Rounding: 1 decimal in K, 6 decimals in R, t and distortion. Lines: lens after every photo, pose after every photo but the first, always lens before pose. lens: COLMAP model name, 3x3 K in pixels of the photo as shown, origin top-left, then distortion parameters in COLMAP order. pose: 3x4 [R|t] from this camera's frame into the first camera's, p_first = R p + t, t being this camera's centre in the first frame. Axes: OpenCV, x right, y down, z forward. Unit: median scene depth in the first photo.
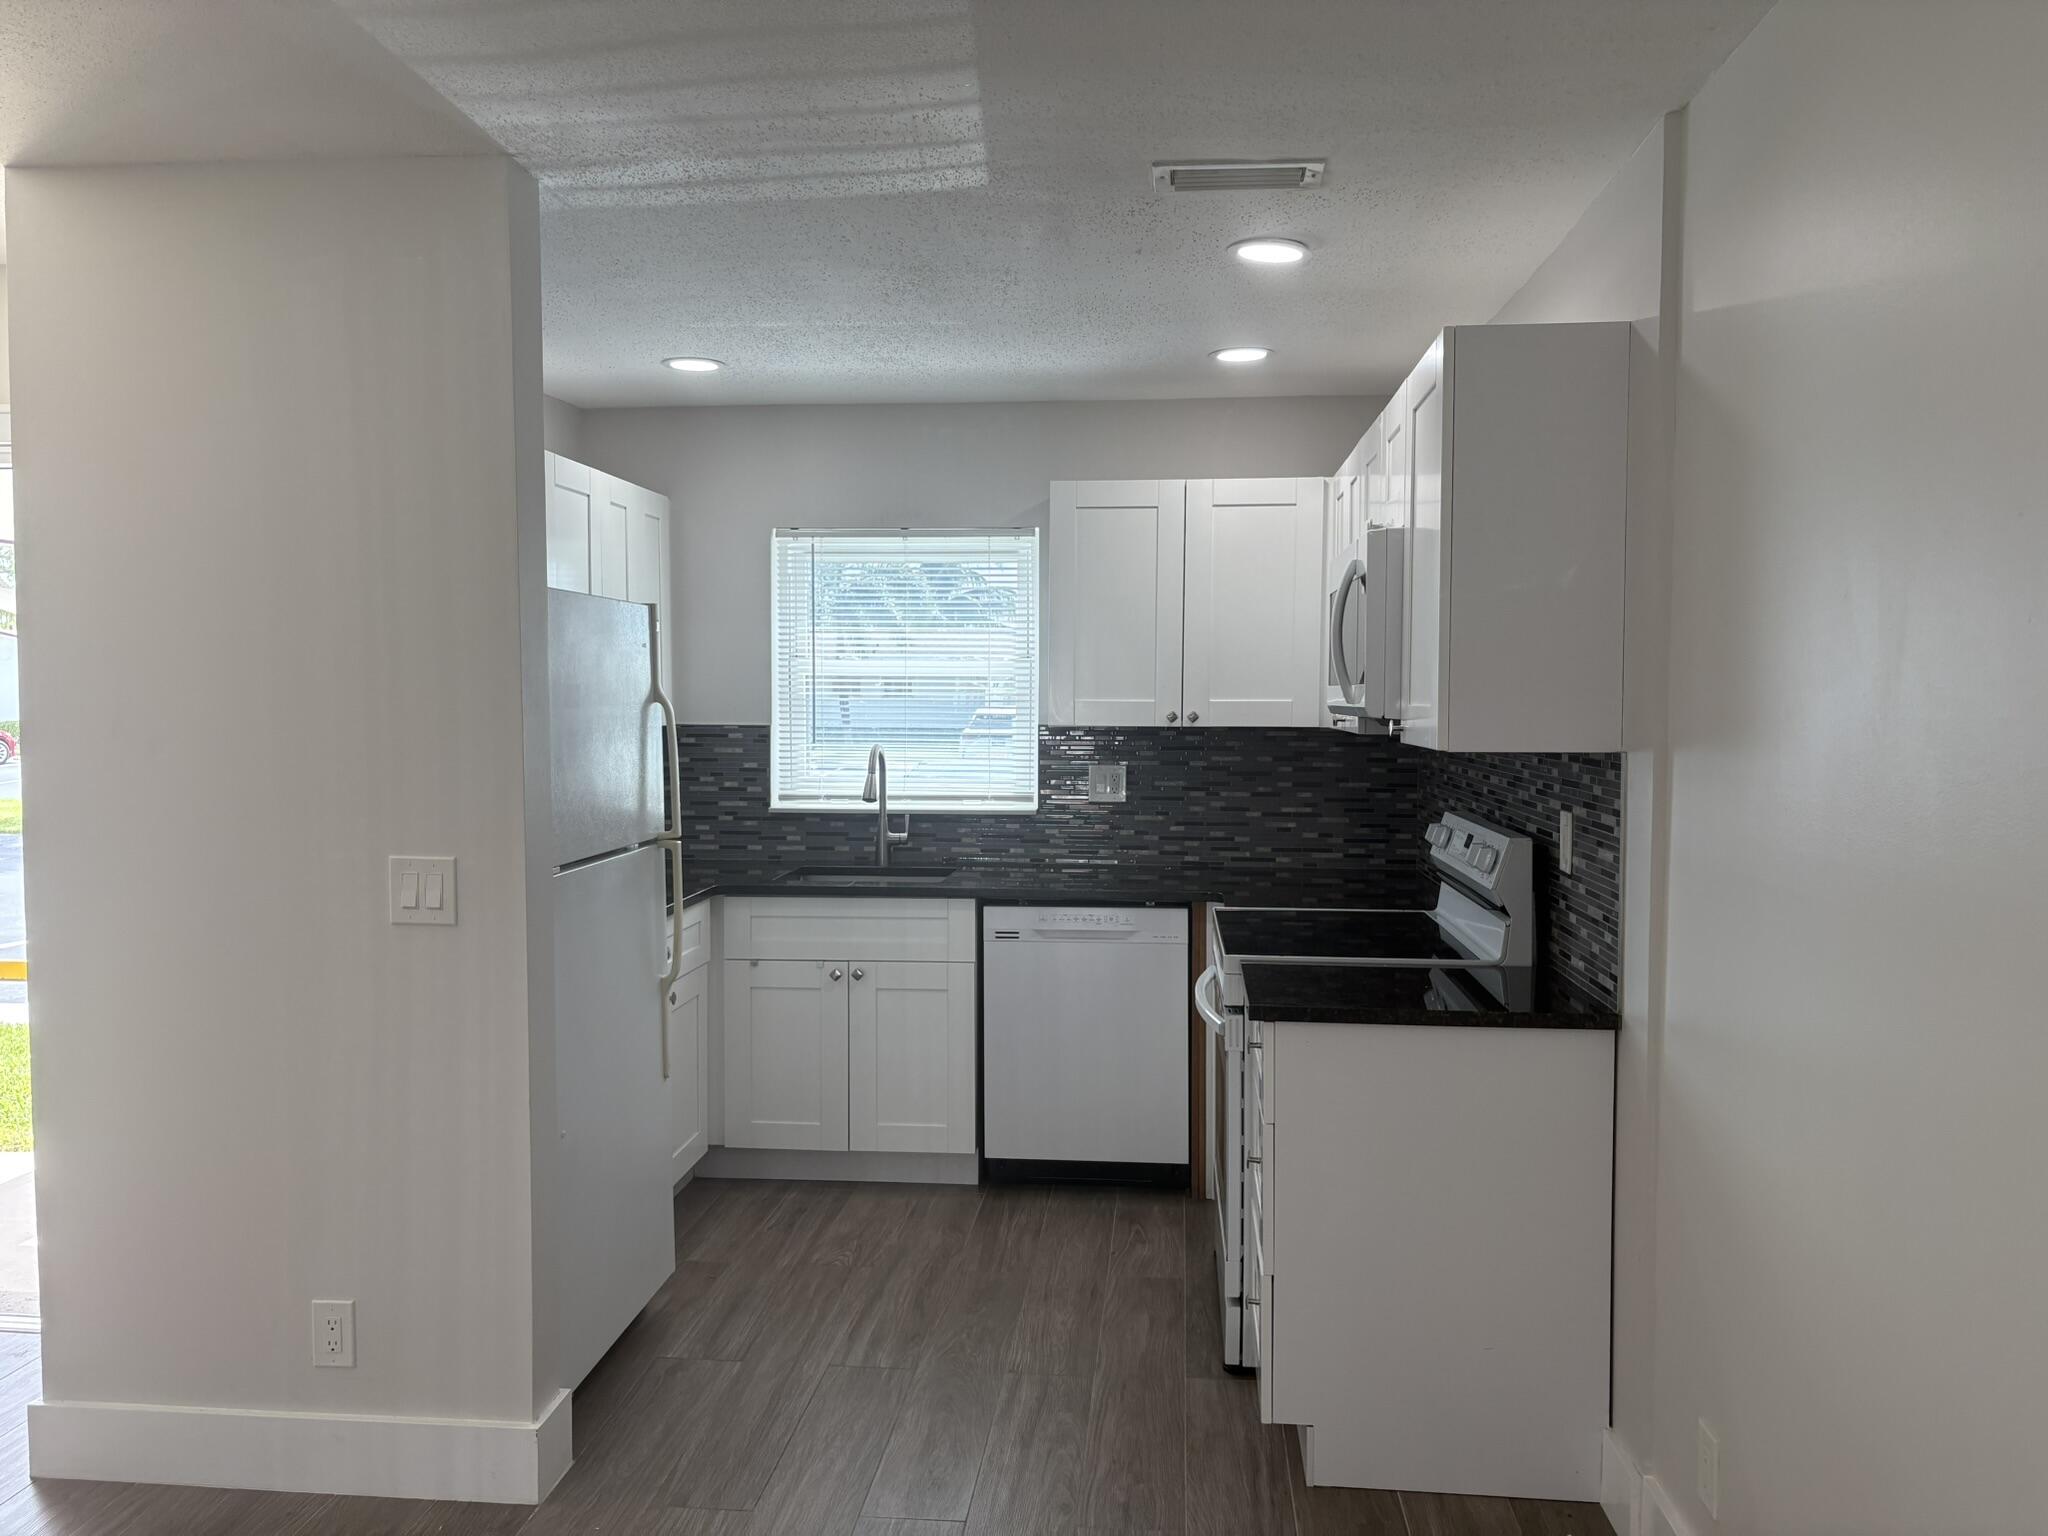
lens RADIAL K [[1547.3, 0, 1027.9], [0, 1547.3, 769.1], [0, 0, 1]] dist [0.002241, -0.002031]
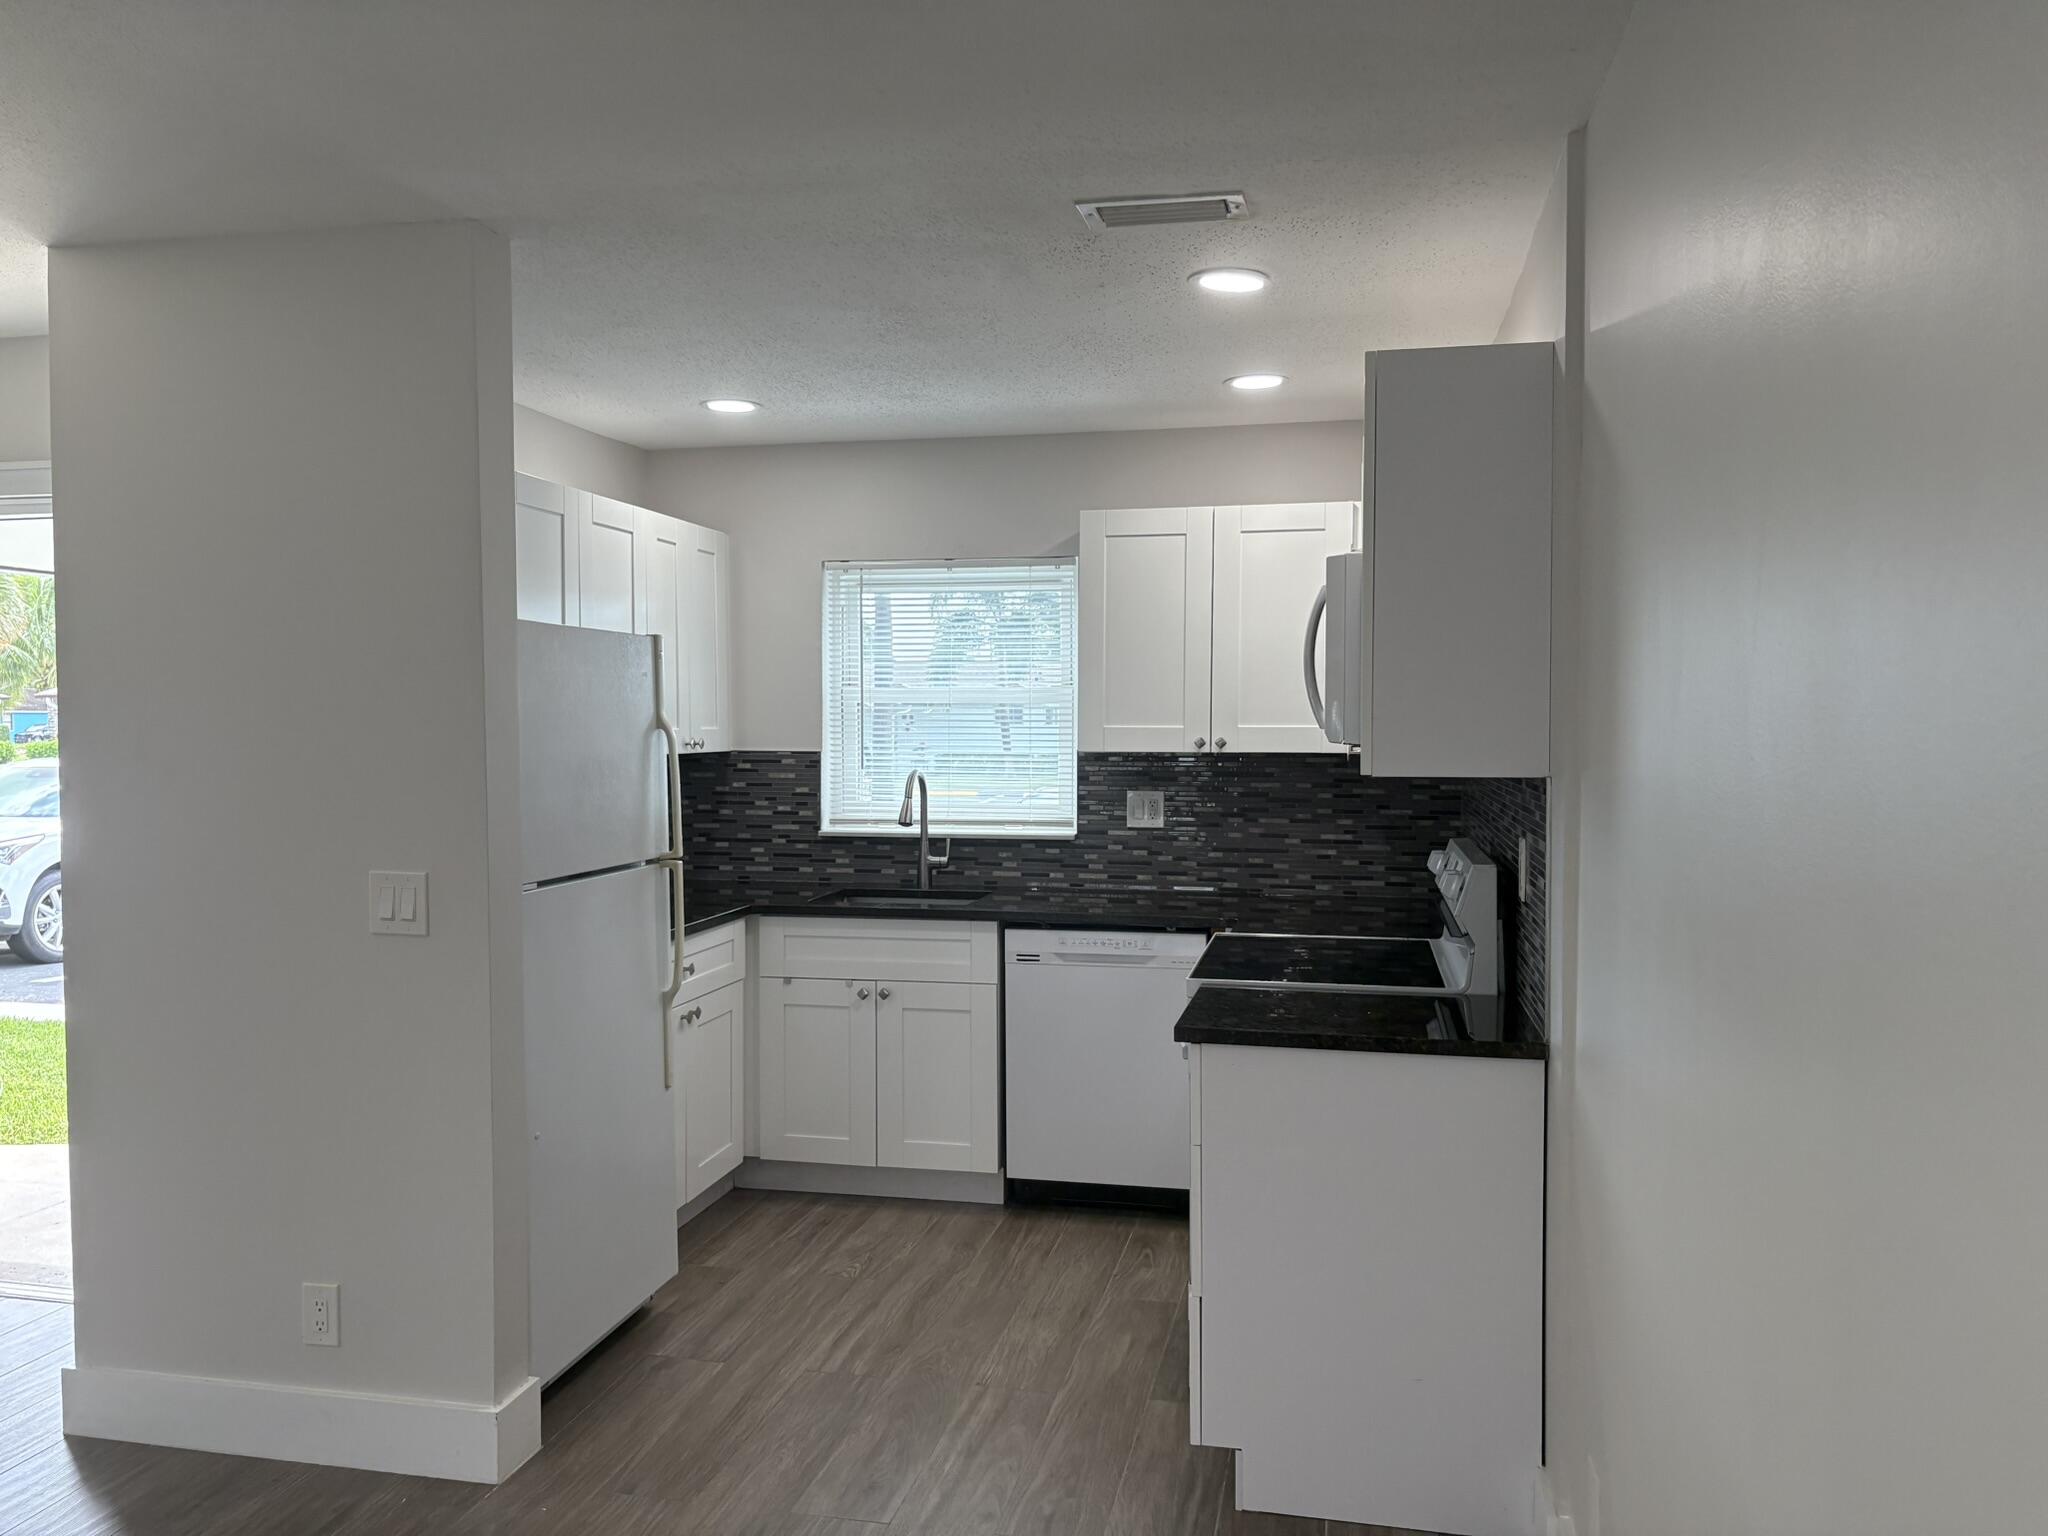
lens RADIAL K [[1551.4, 0, 1021.6], [0, 1551.4, 776.8], [0, 0, 1]] dist [0.001500, 0.000741]
pose [[0.992926, 0.002440, -0.118712, 0.106970], [-0.004016, 0.999907, -0.013044, 0.001898], [0.118669, 0.013428, 0.992843, -0.012506]]
